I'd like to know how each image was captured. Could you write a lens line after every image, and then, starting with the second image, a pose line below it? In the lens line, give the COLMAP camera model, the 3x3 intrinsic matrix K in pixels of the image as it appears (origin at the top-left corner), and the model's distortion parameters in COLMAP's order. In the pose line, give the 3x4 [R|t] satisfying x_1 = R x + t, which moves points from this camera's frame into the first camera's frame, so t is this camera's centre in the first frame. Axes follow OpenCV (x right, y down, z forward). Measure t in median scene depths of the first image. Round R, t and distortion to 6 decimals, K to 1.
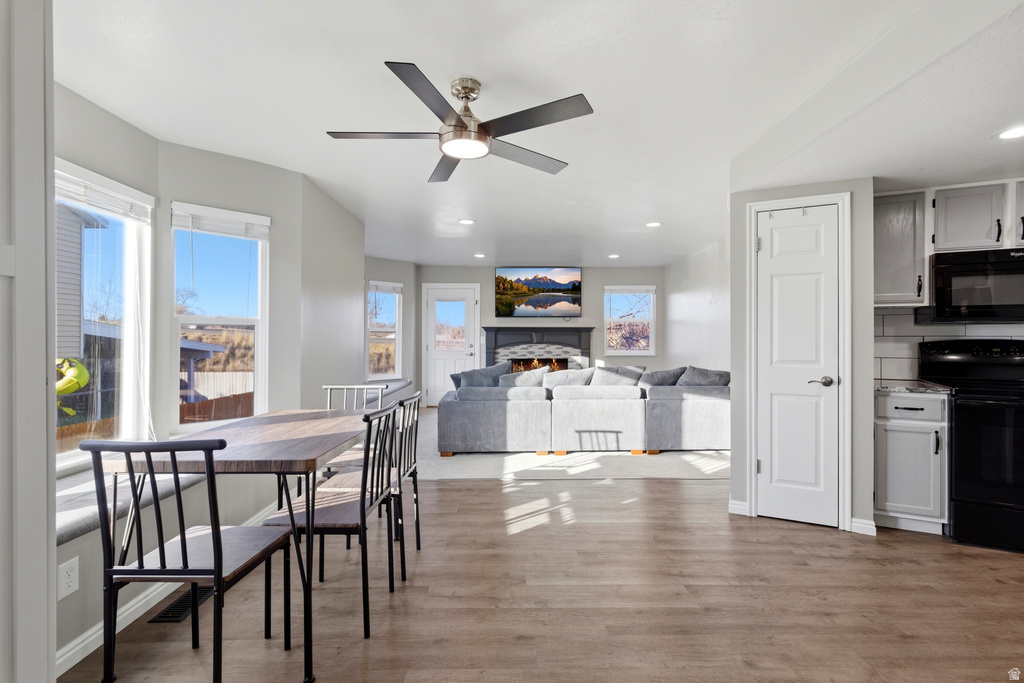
lens RADIAL K [[470.7, 0, 511.6], [0, 470.7, 337.7], [0, 0, 1]] dist [0.000987, -0.000022]
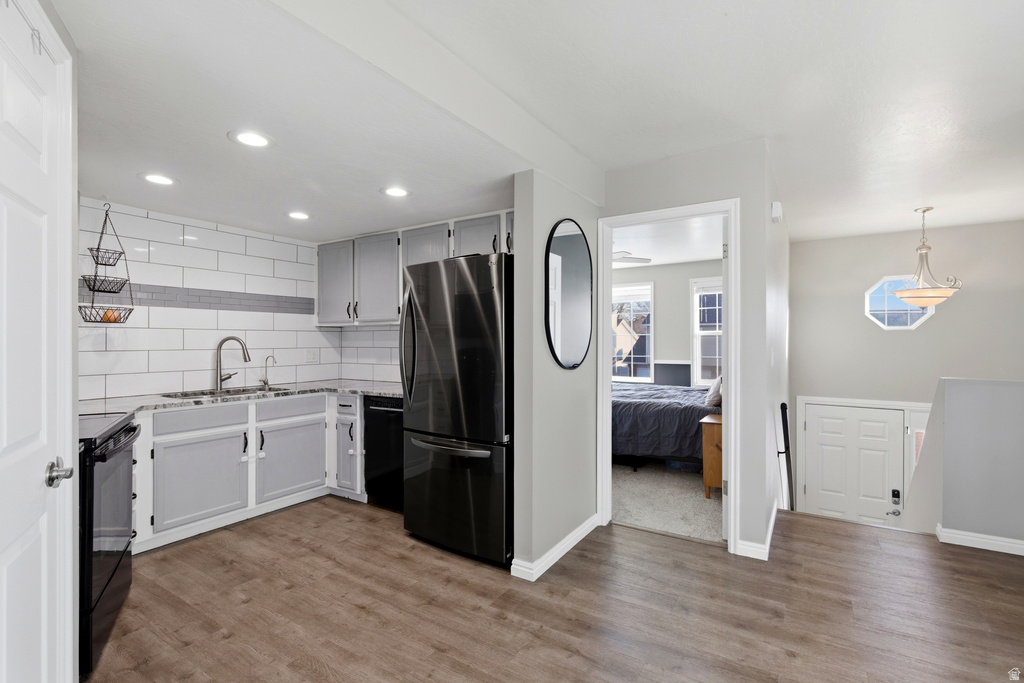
lens RADIAL K [[470.7, 0, 511.6], [0, 470.7, 337.7], [0, 0, 1]] dist [0.000987, -0.000022]
pose [[-0.835701, -0.004671, 0.549165, 0.092082], [-0.005828, 0.999983, -0.000364, -0.033377], [-0.549154, -0.003505, -0.835714, 1.152190]]
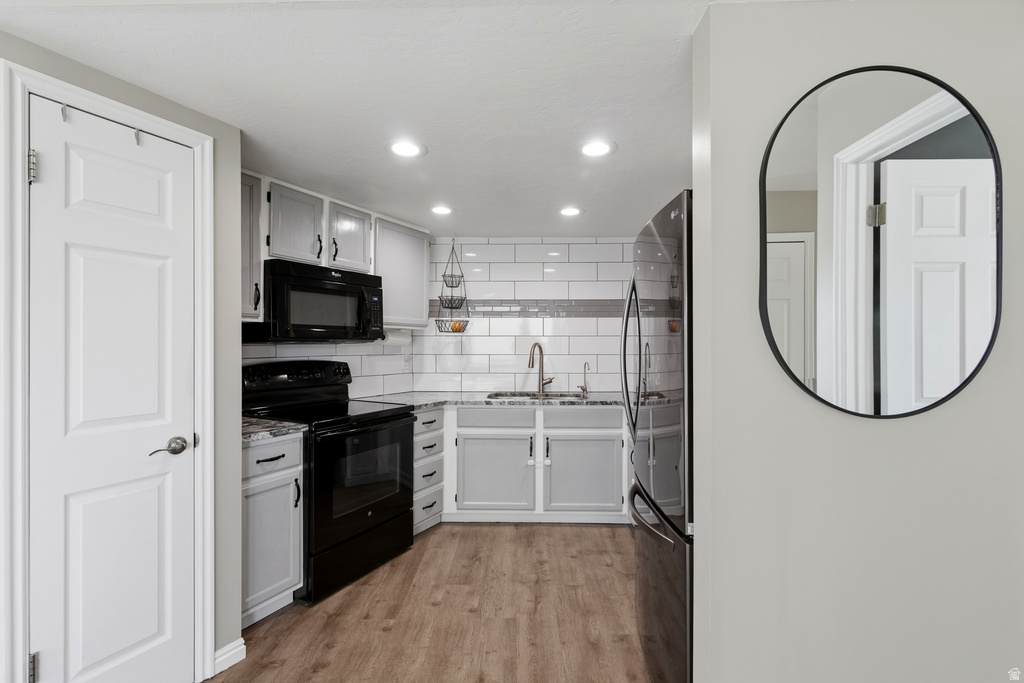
lens RADIAL K [[466.5, 0, 512.0], [0, 466.5, 341.5], [0, 0, 1]] dist [0.000927, 0.000076]
pose [[0.025505, -0.001142, 0.999674, 0.104004], [0.000826, 0.999999, 0.001121, -0.037322], [-0.999674, 0.000797, 0.025506, 0.582738]]
